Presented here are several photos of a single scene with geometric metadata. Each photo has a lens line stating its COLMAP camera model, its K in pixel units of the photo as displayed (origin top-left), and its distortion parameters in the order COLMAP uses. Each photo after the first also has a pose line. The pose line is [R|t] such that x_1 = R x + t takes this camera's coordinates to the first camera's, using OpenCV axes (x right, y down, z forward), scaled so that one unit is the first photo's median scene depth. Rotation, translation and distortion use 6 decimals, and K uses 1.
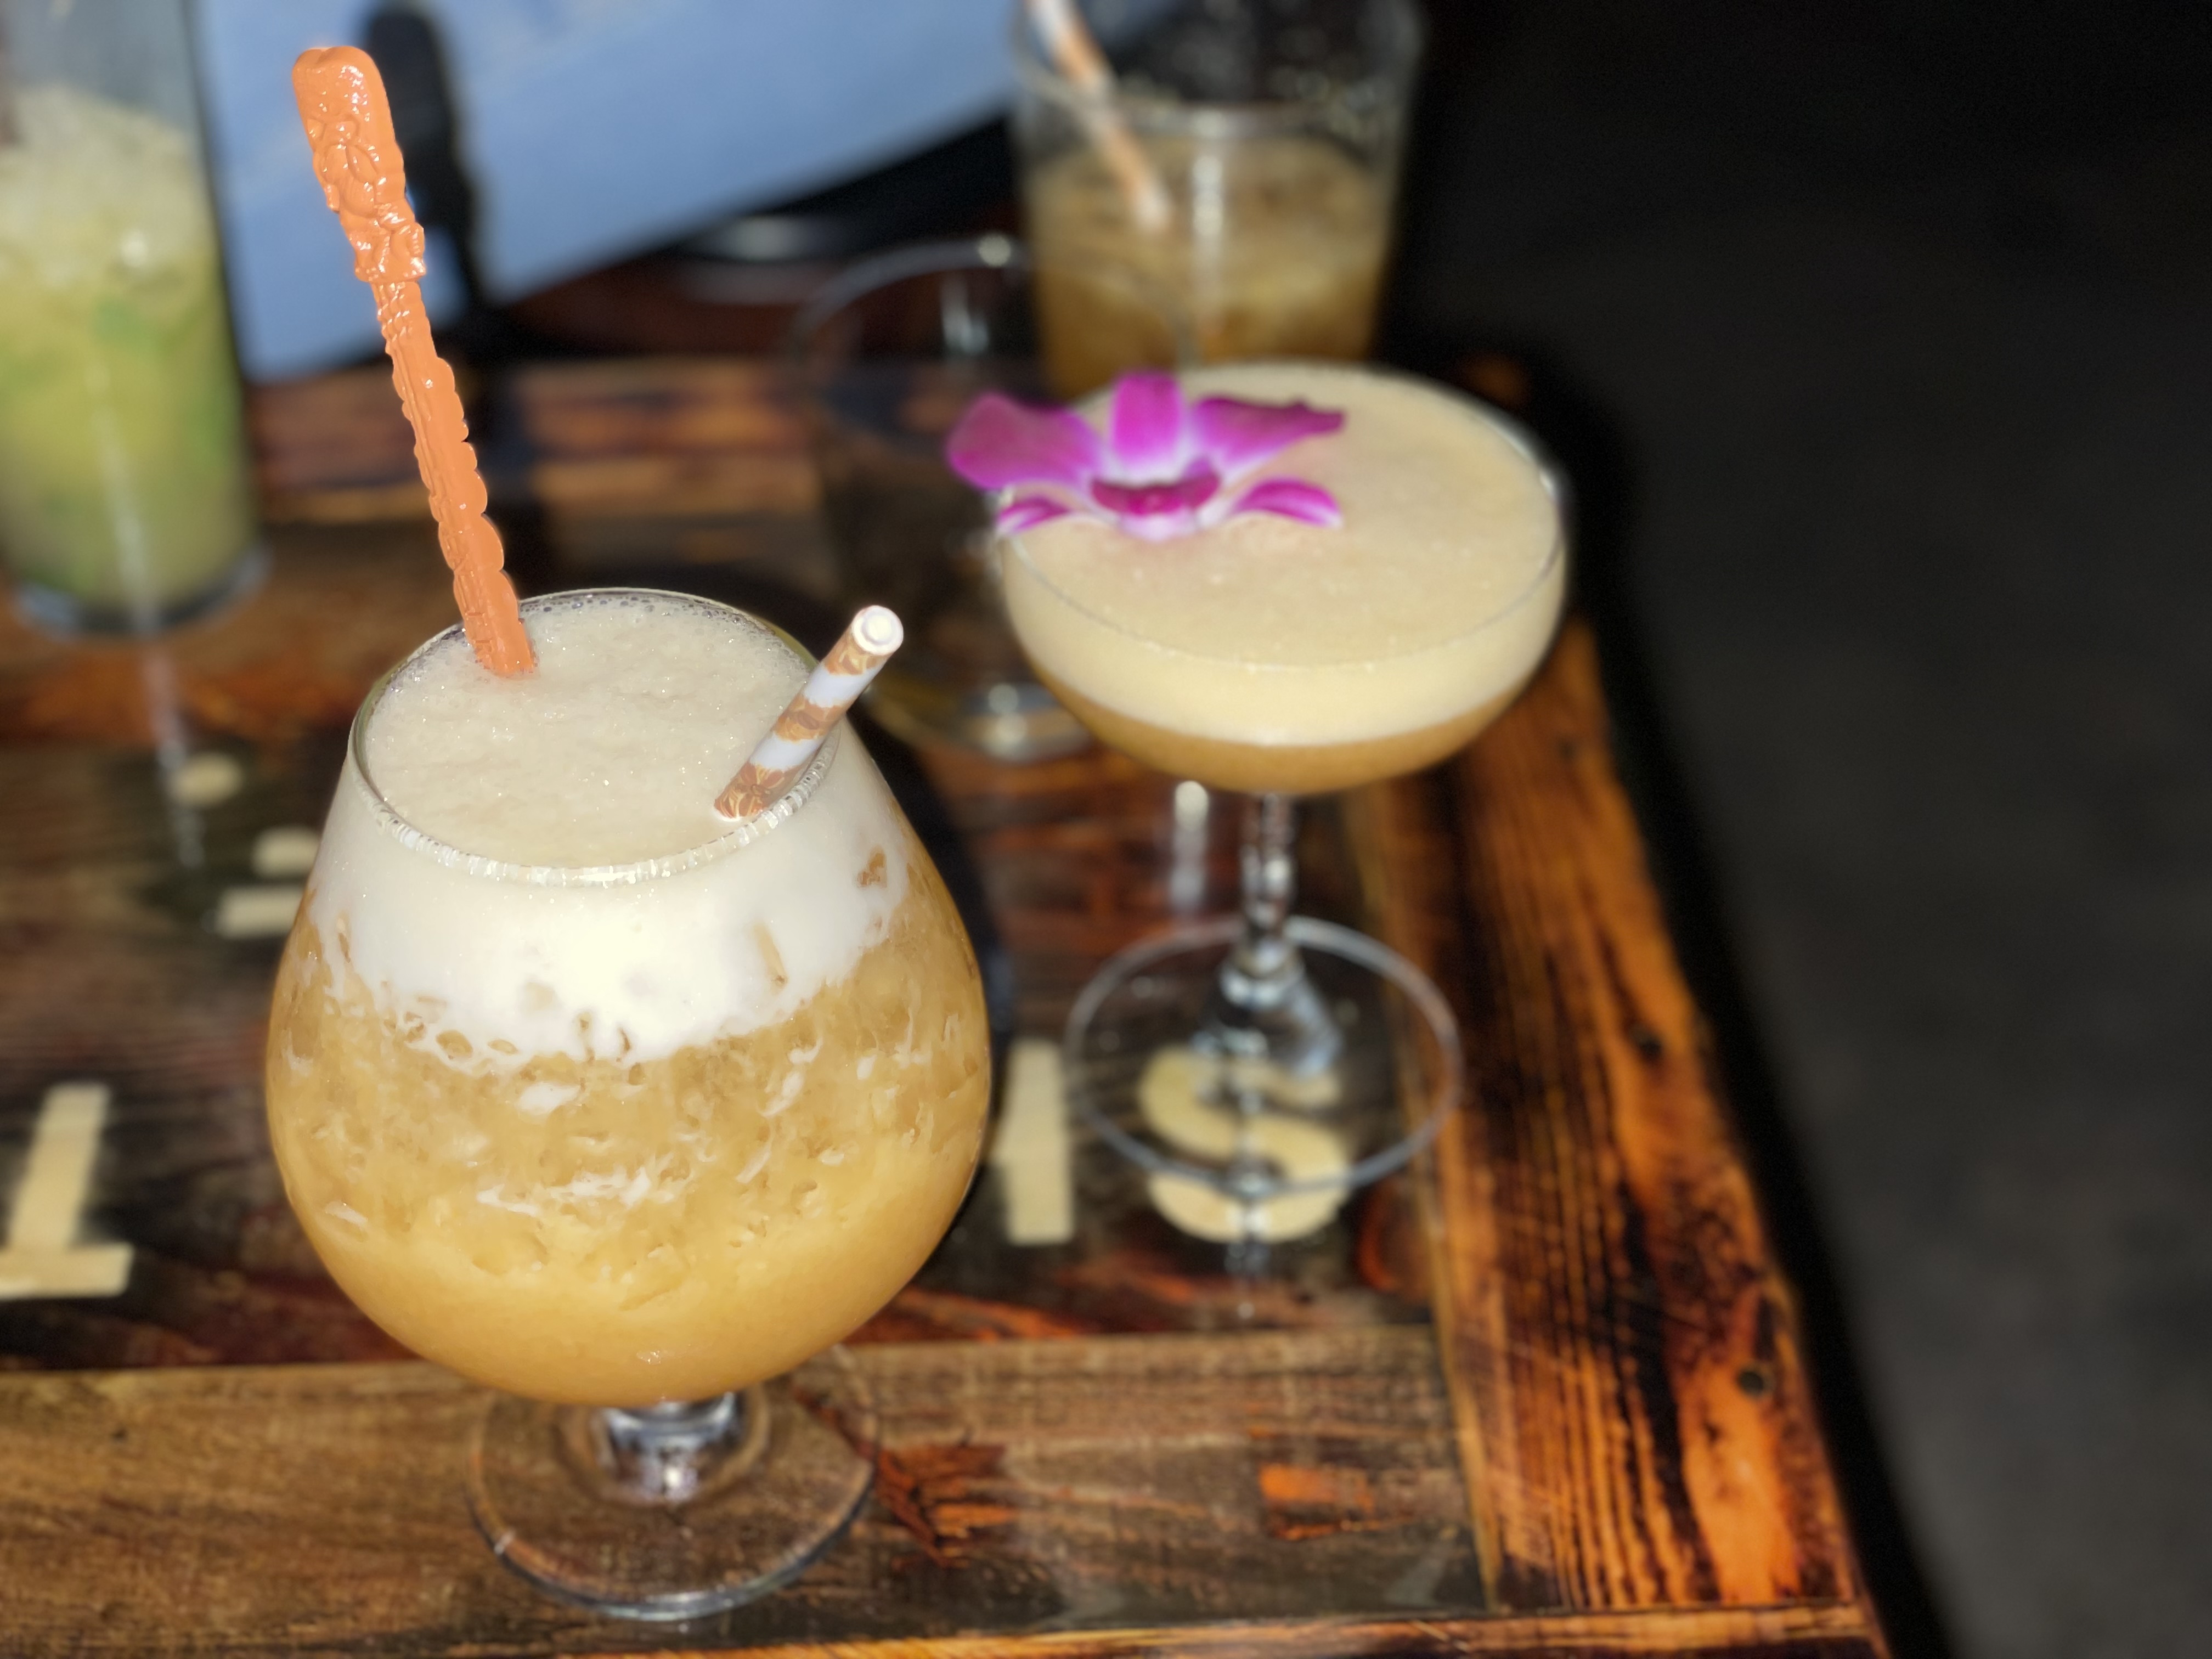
lens RADIAL K [[3360.6, 0, 1107.8], [0, 3360.6, 818.6], [0, 0, 1]] dist [0.037217, 0.000000]
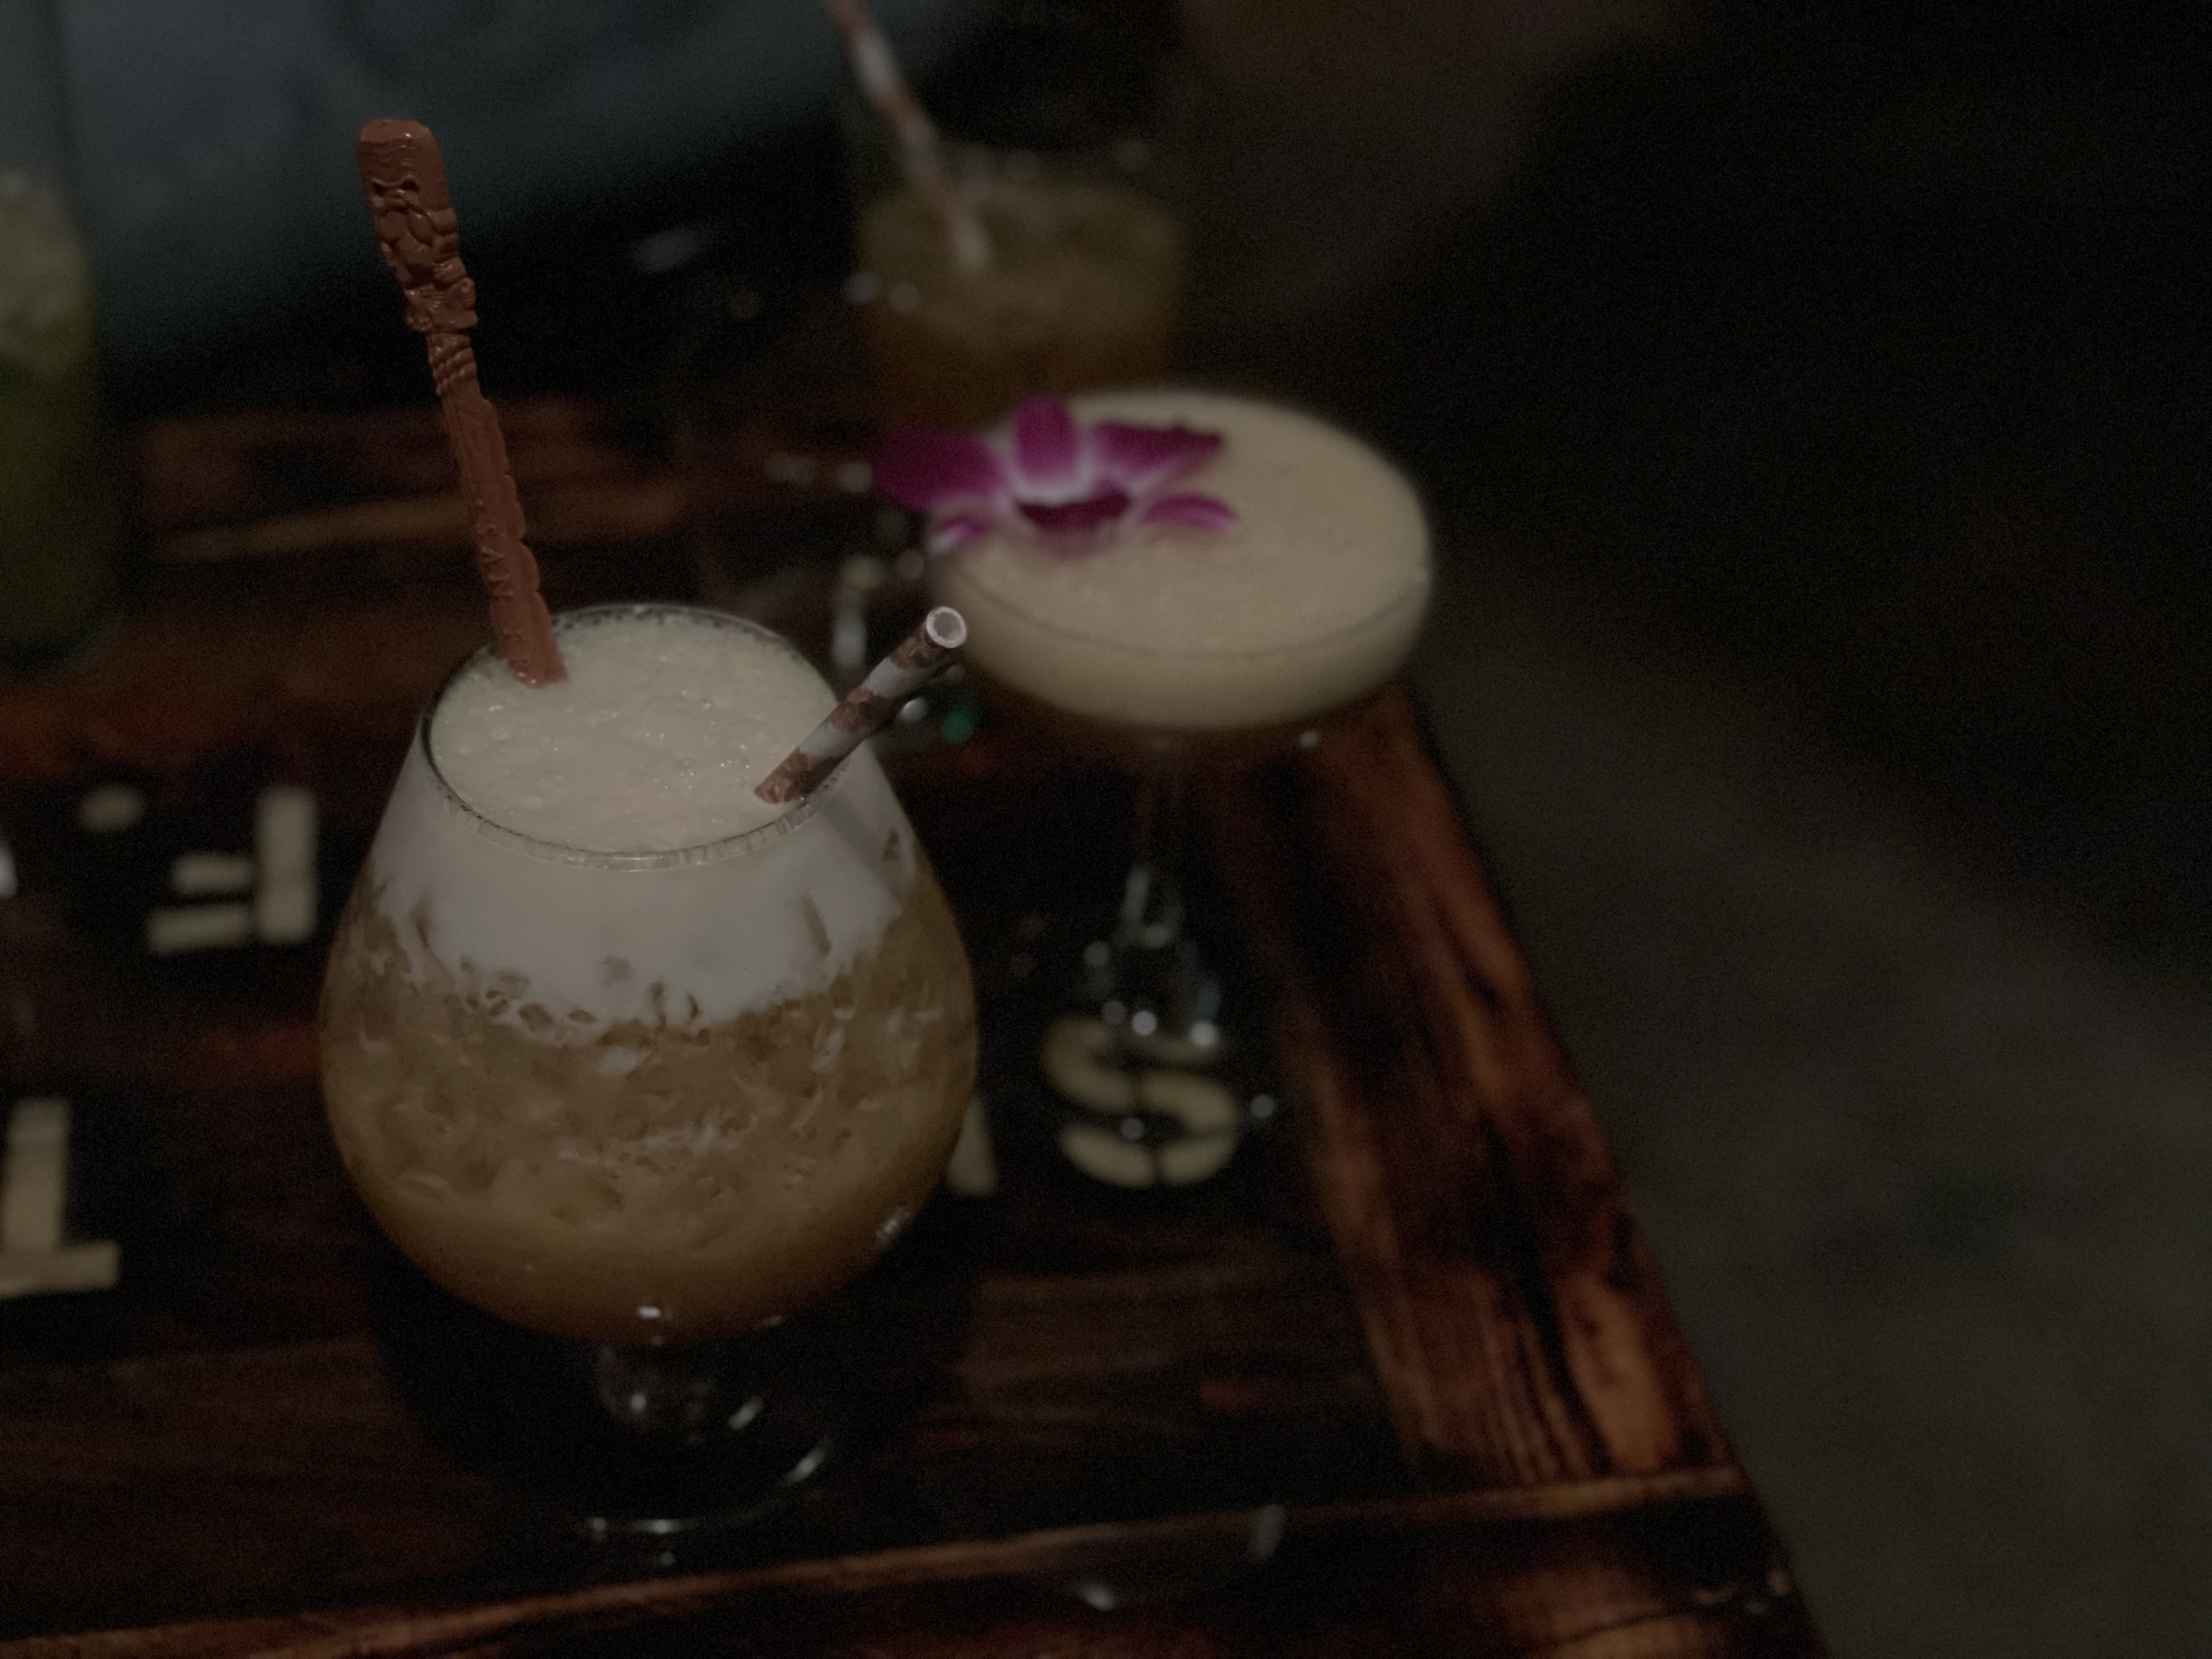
lens RADIAL K [[3360.6, 0, 1099.1], [0, 3360.6, 830.3], [0, 0, 1]] dist [0.037217, 0.000000]
pose [[0.991141, -0.037950, 0.127273, -0.122157], [0.038755, 0.999241, -0.003853, 0.014056], [-0.127030, 0.008751, 0.991860, -0.100826]]
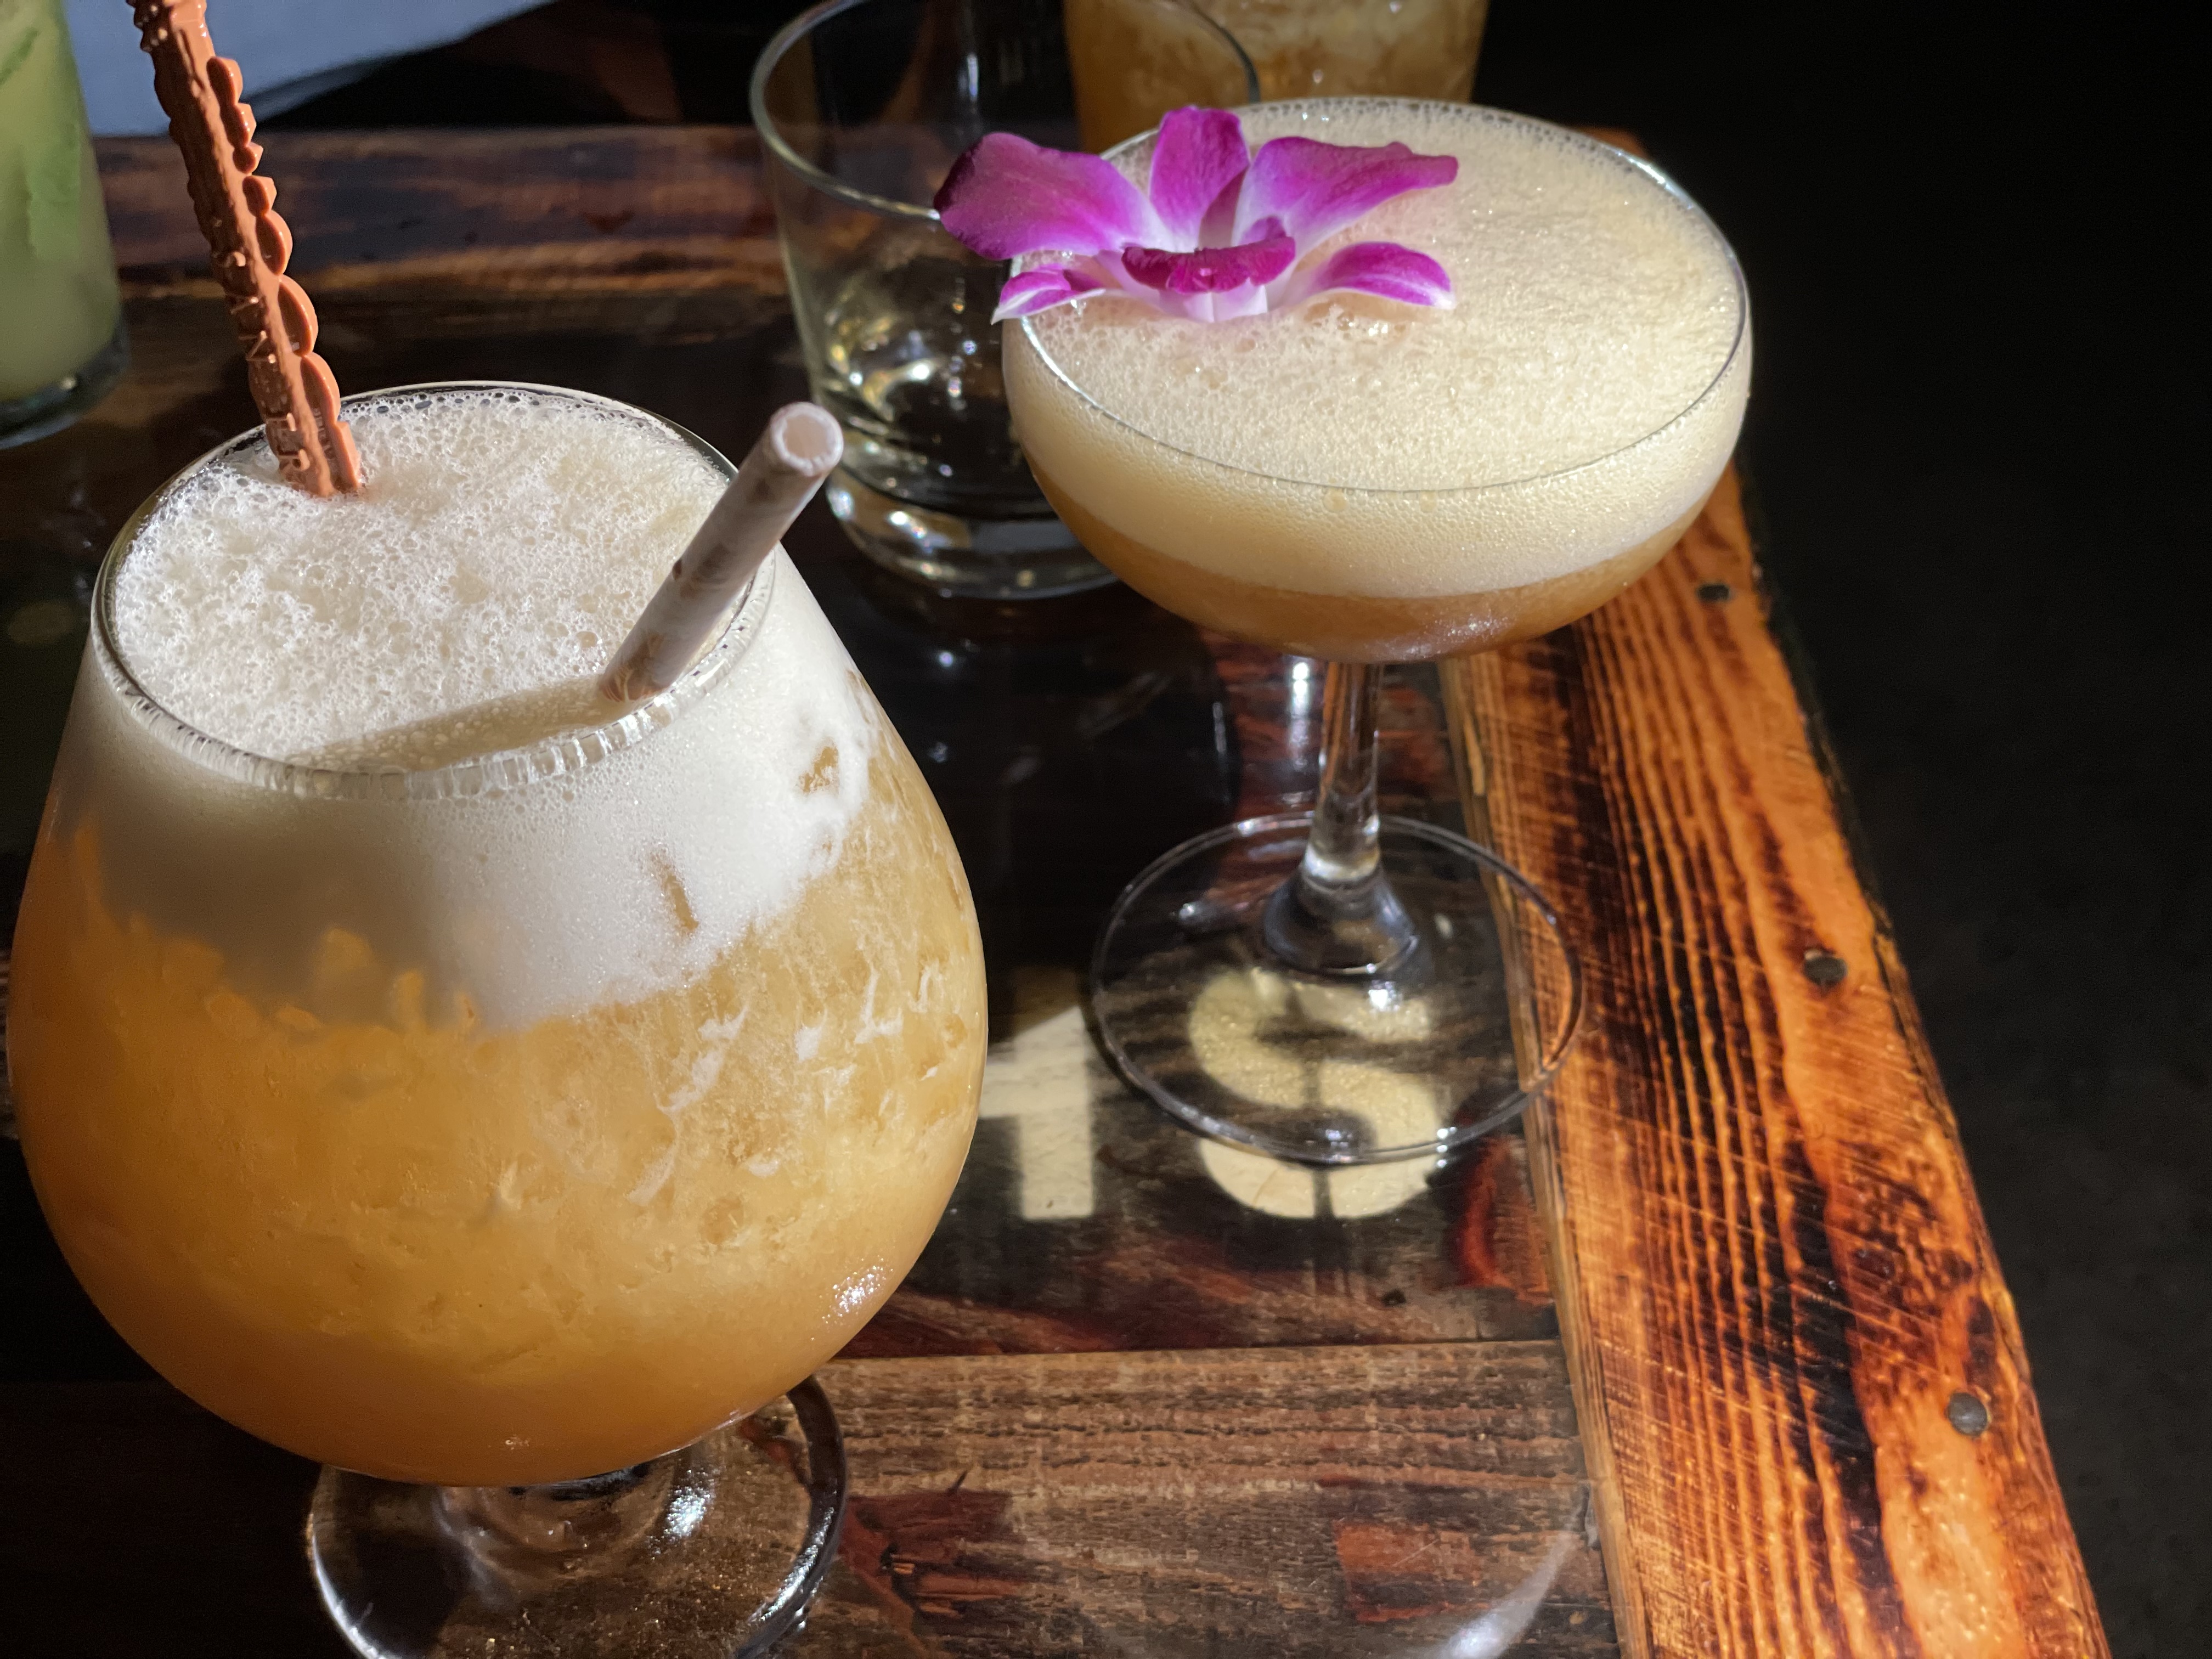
lens RADIAL K [[3360.6, 0, 1113.6], [0, 3360.6, 827.9], [0, 0, 1]] dist [0.037217, 0.000000]
pose [[0.999914, 0.006701, -0.011286, 0.001654], [-0.006050, 0.998366, 0.056826, -0.012096], [0.011648, -0.056753, 0.998320, 0.233218]]
